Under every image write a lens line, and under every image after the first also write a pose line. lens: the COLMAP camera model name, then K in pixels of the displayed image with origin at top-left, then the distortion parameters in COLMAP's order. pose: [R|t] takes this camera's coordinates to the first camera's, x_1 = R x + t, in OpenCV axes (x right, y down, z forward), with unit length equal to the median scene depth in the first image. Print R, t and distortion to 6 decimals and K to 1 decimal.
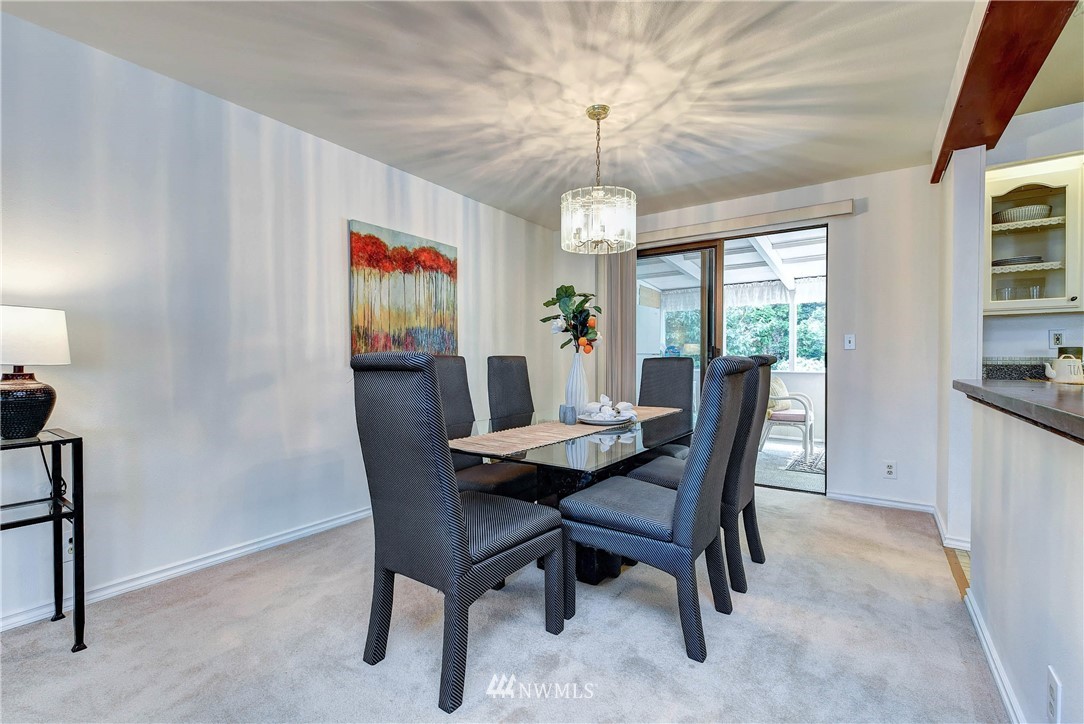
lens RADIAL K [[481.5, 0, 535.8], [0, 481.5, 364.8], [0, 0, 1]] dist [0.000136, -0.000208]
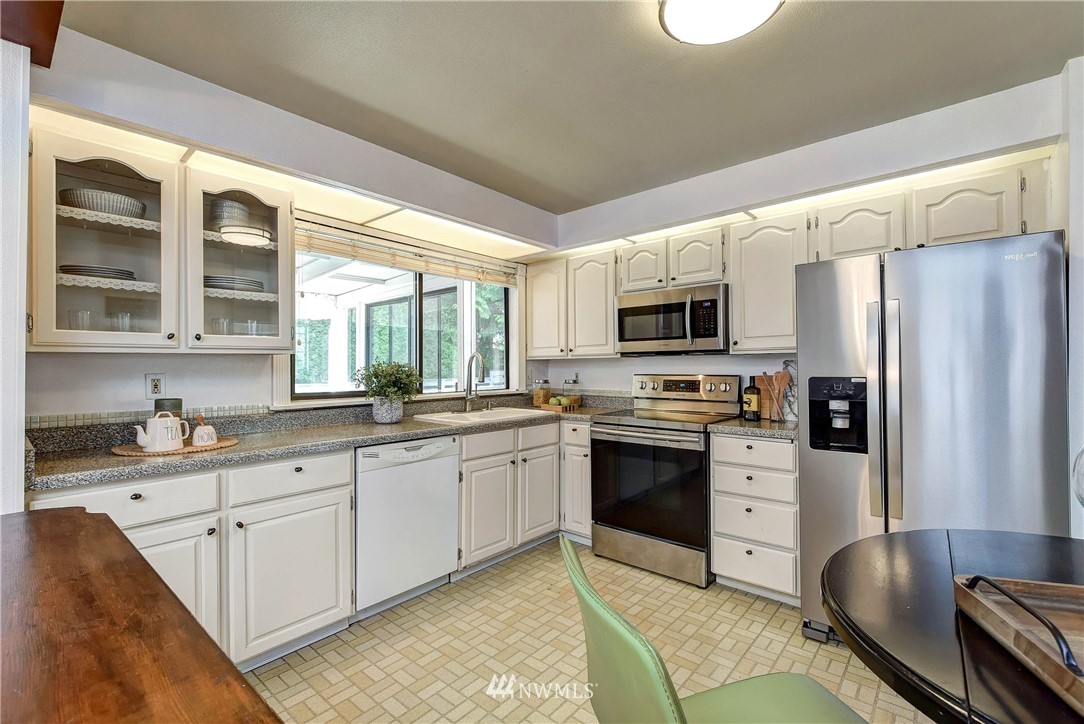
lens RADIAL K [[481.5, 0, 532.5], [0, 481.5, 360.2], [0, 0, 1]] dist [0.000136, -0.000208]
pose [[0.113233, 0.011639, 0.993500, 0.420321], [0.012760, 0.999832, -0.013168, -0.079786], [-0.993487, 0.014168, 0.113065, 0.343654]]
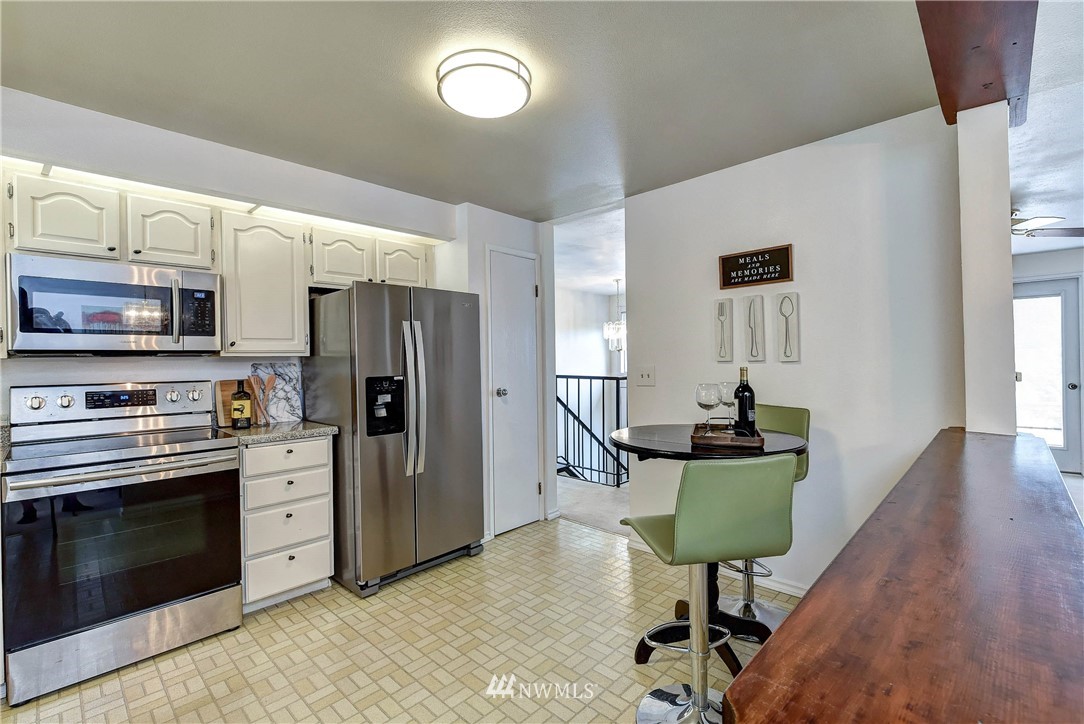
lens RADIAL K [[481.5, 0, 536.3], [0, 481.5, 365.6], [0, 0, 1]] dist [0.000136, -0.000208]
pose [[-0.987869, 0.016795, 0.154378, 1.209309], [0.018293, 0.999798, 0.008288, -0.081134], [-0.154207, 0.011011, -0.987977, 1.466506]]
